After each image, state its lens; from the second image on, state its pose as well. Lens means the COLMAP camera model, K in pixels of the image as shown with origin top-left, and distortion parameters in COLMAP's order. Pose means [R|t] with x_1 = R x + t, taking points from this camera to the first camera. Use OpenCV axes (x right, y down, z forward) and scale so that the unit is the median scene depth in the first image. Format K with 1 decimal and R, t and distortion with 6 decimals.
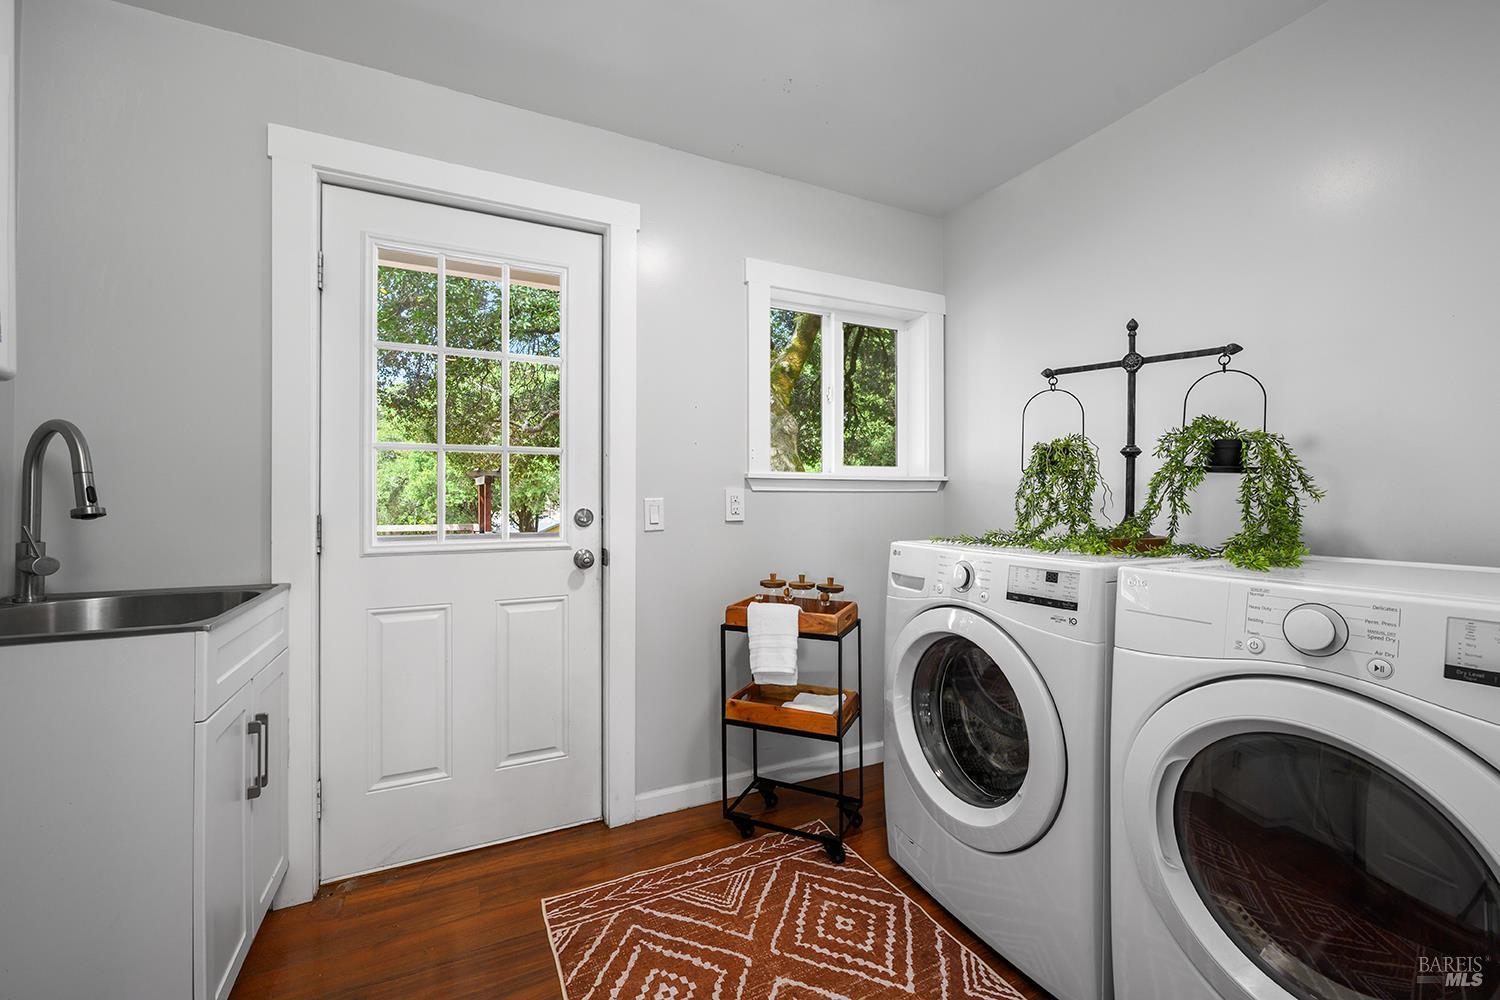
lens RADIAL K [[605.3, 0, 750.6], [0, 605.3, 493.6], [0, 0, 1]] dist [-0.003830, -0.000250]
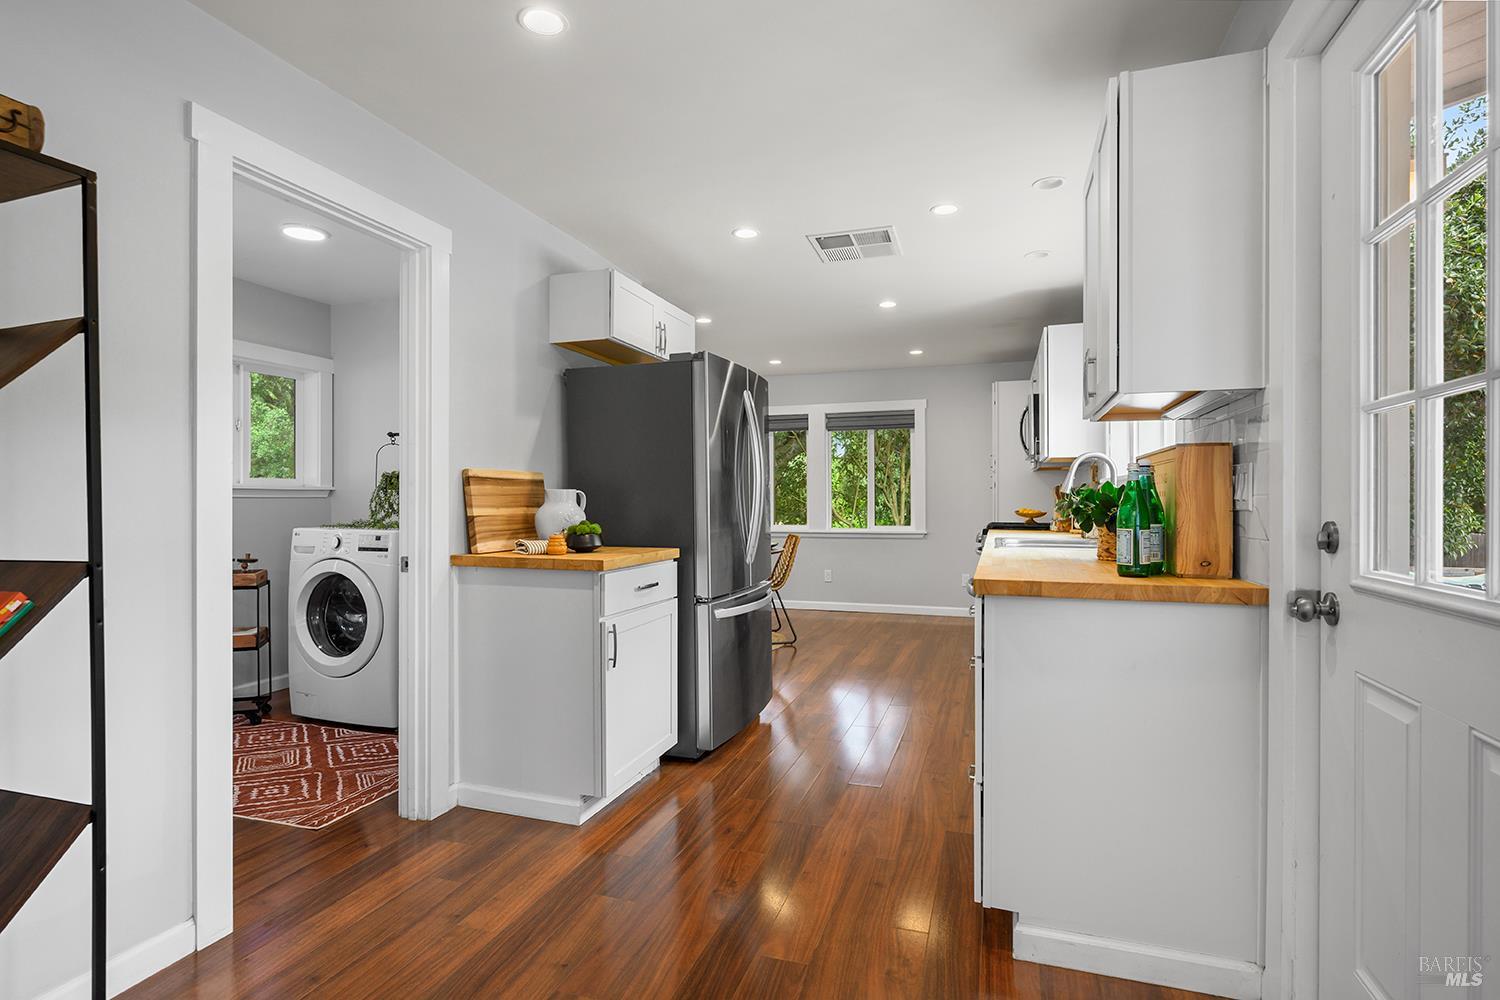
lens RADIAL K [[785.0, 0, 778.8], [0, 785.0, 502.1], [0, 0, 1]] dist [-0.002538, -0.000129]
pose [[0.696571, -0.002403, 0.717484, -0.422241], [-0.004640, 0.999958, 0.007854, -0.018740], [-0.717473, -0.008800, 0.696531, -1.604761]]
